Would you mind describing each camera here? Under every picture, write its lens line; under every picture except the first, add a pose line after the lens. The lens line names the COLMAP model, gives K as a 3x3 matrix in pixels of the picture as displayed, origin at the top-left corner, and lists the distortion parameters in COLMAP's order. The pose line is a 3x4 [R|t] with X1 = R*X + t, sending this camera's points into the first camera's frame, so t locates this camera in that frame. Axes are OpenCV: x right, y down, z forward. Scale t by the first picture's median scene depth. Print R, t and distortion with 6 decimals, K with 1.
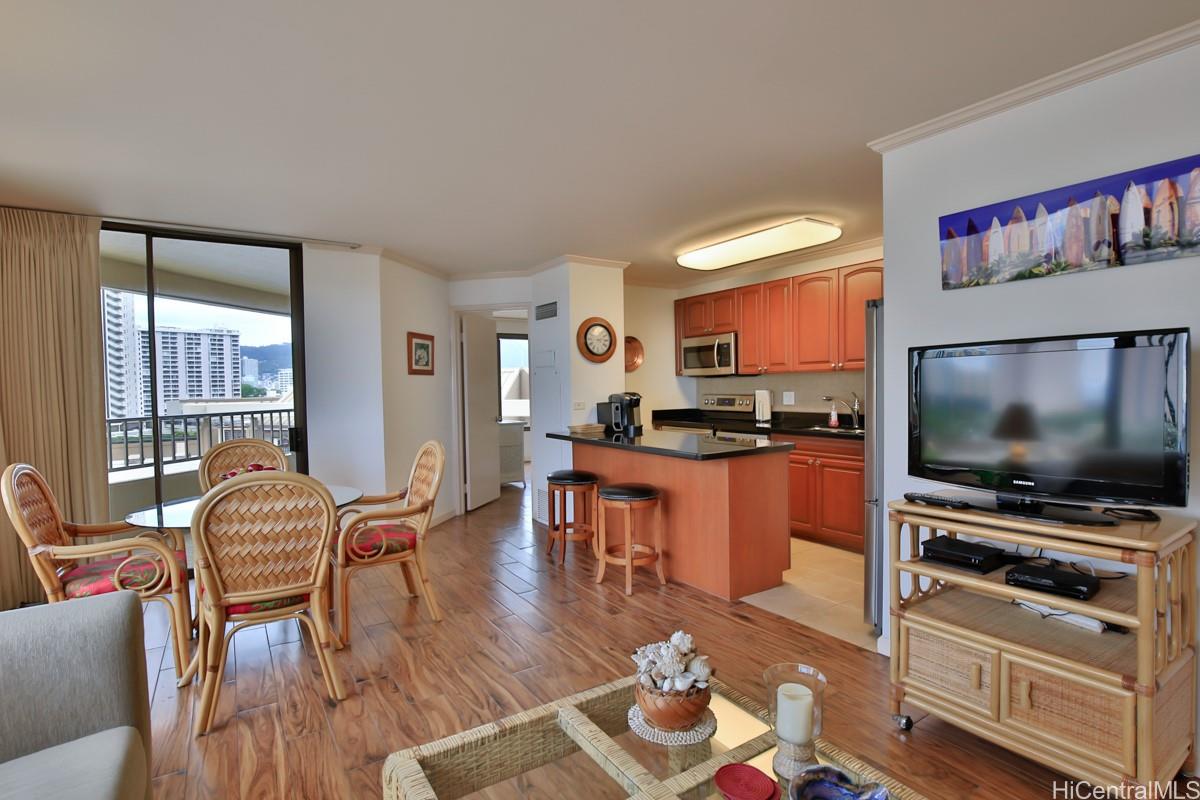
lens RADIAL K [[582.2, 0, 597.3], [0, 582.2, 401.0], [0, 0, 1]] dist [-0.026305, 0.002824]
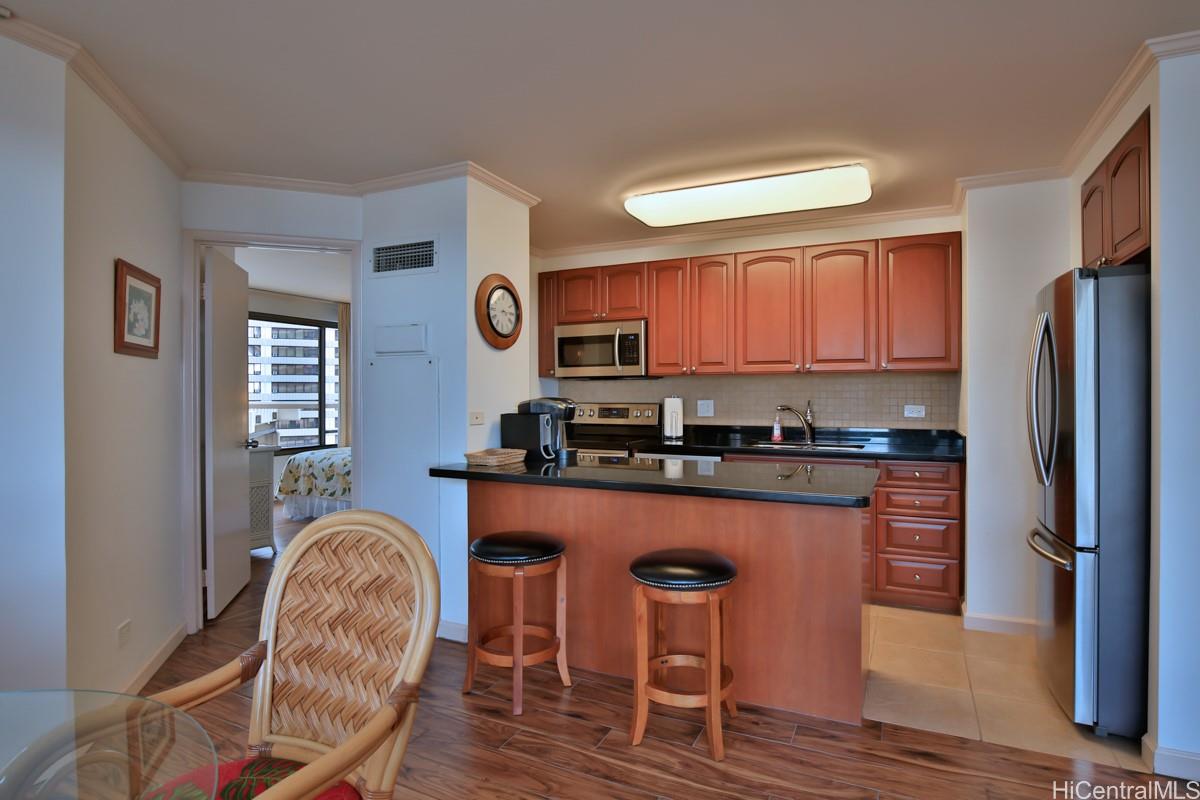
lens RADIAL K [[620.1, 0, 610.1], [0, 620.1, 396.0], [0, 0, 1]] dist [-0.014230, -0.000481]
pose [[0.849529, 0.013165, 0.527378, -0.240155], [0.001999, 0.999601, -0.028173, 0.002846], [-0.527539, 0.024988, 0.849163, 0.373931]]
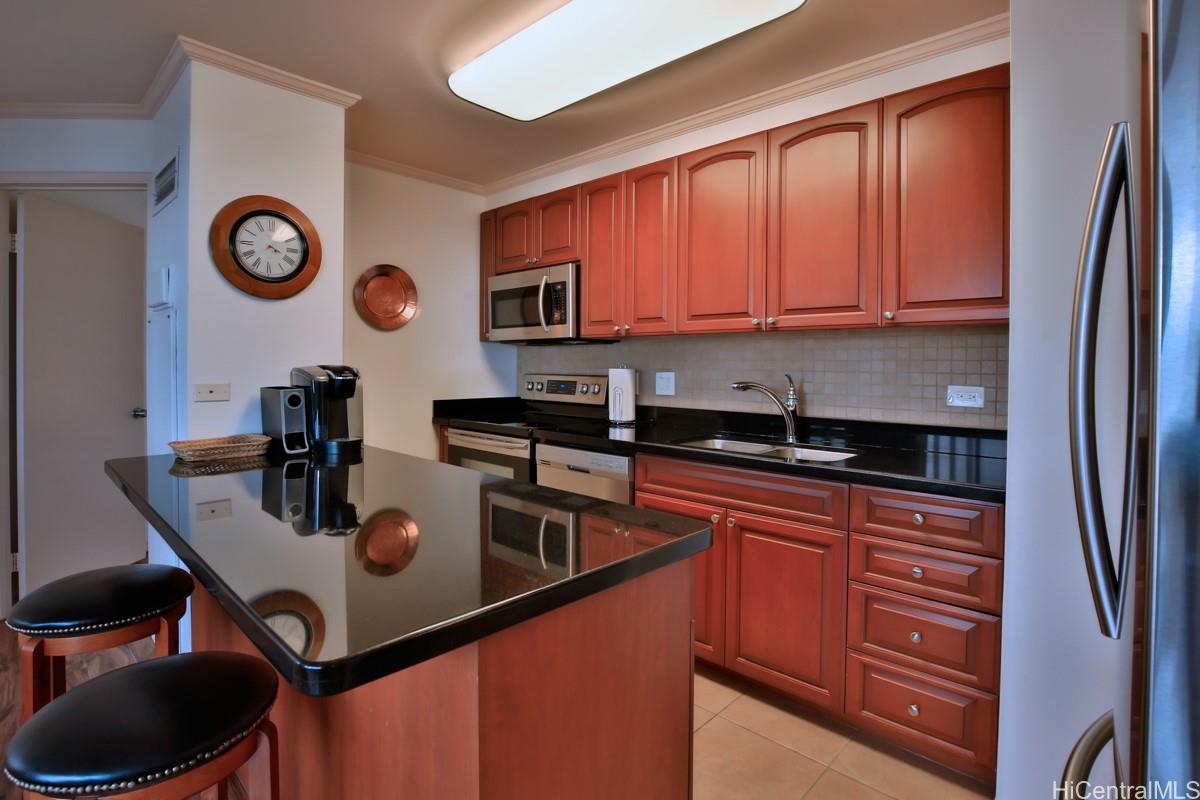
lens RADIAL K [[582.2, 0, 605.4], [0, 582.2, 369.4], [0, 0, 1]] dist [-0.026305, 0.002824]
pose [[0.969935, 0.021947, 0.242372, 0.142461], [-0.017127, 0.999612, -0.021974, -0.004945], [-0.242761, 0.017162, 0.969934, 0.491851]]
